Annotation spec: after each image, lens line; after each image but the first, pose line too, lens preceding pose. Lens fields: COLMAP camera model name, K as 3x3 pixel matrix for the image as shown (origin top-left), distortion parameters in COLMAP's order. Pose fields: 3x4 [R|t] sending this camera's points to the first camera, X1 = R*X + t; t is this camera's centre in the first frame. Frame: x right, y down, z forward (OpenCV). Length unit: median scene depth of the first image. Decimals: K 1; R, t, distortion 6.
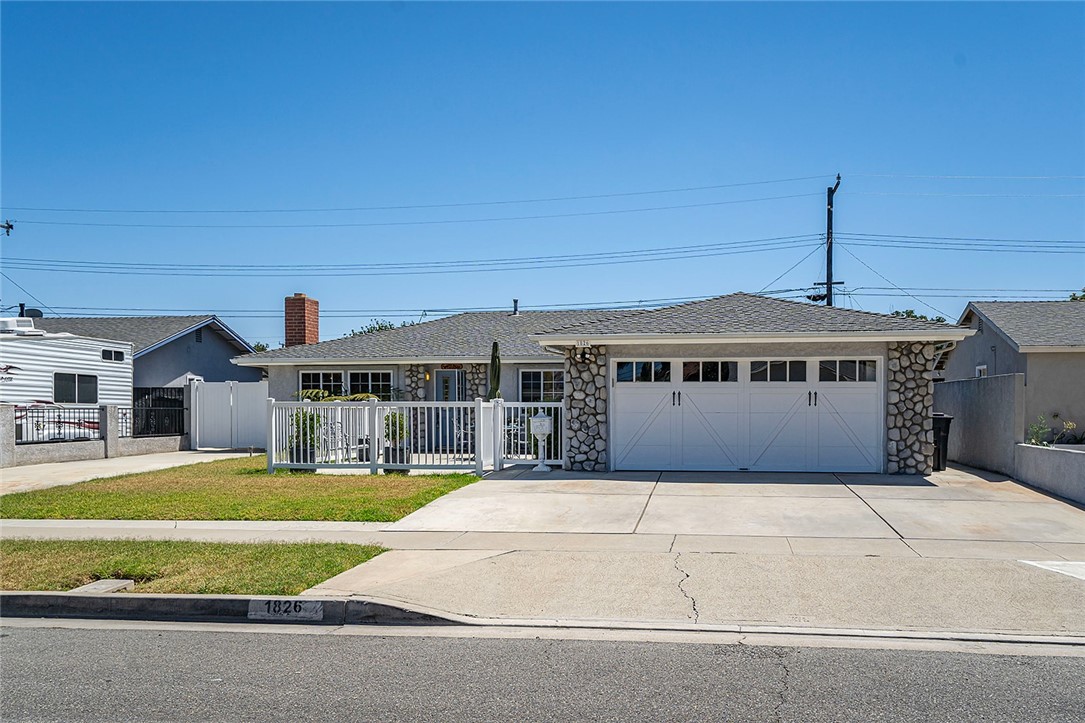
lens RADIAL K [[909.4, 0, 547.7], [0, 909.4, 384.8], [0, 0, 1]] dist [0.031346, 0.013061]
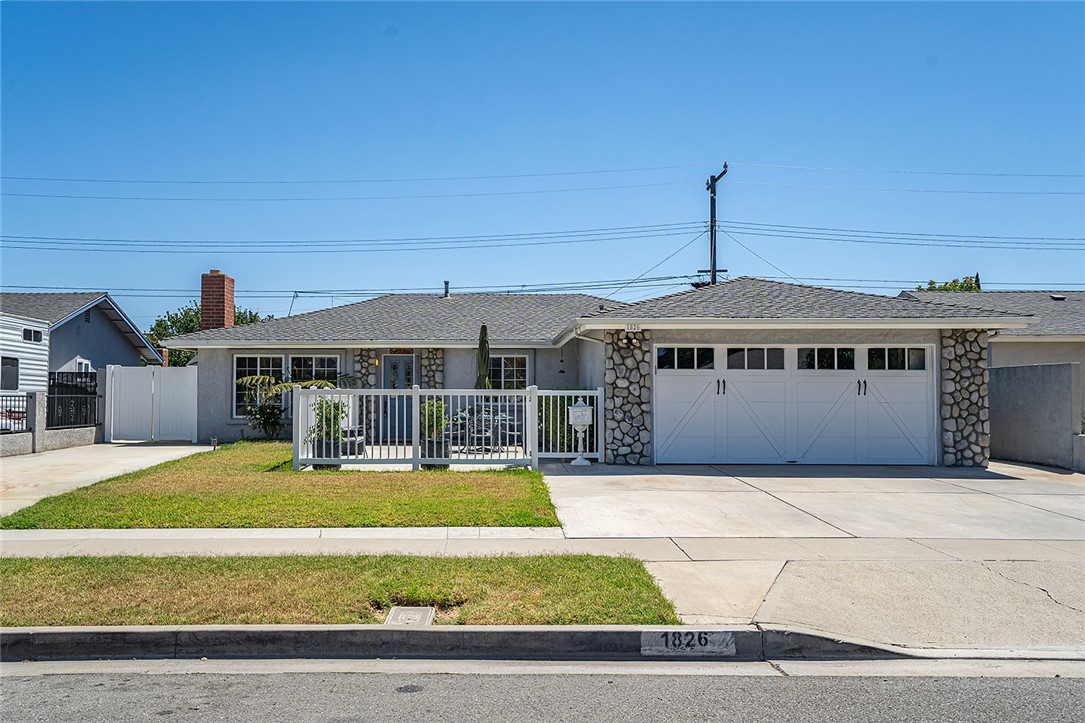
lens RADIAL K [[945.4, 0, 542.7], [0, 945.4, 348.4], [0, 0, 1]] dist [0.033207, -0.004130]
pose [[0.992574, 0.008487, 0.121348, -0.163883], [-0.005485, 0.999671, -0.025056, 0.000839], [-0.121520, 0.024204, 0.992294, 0.050258]]
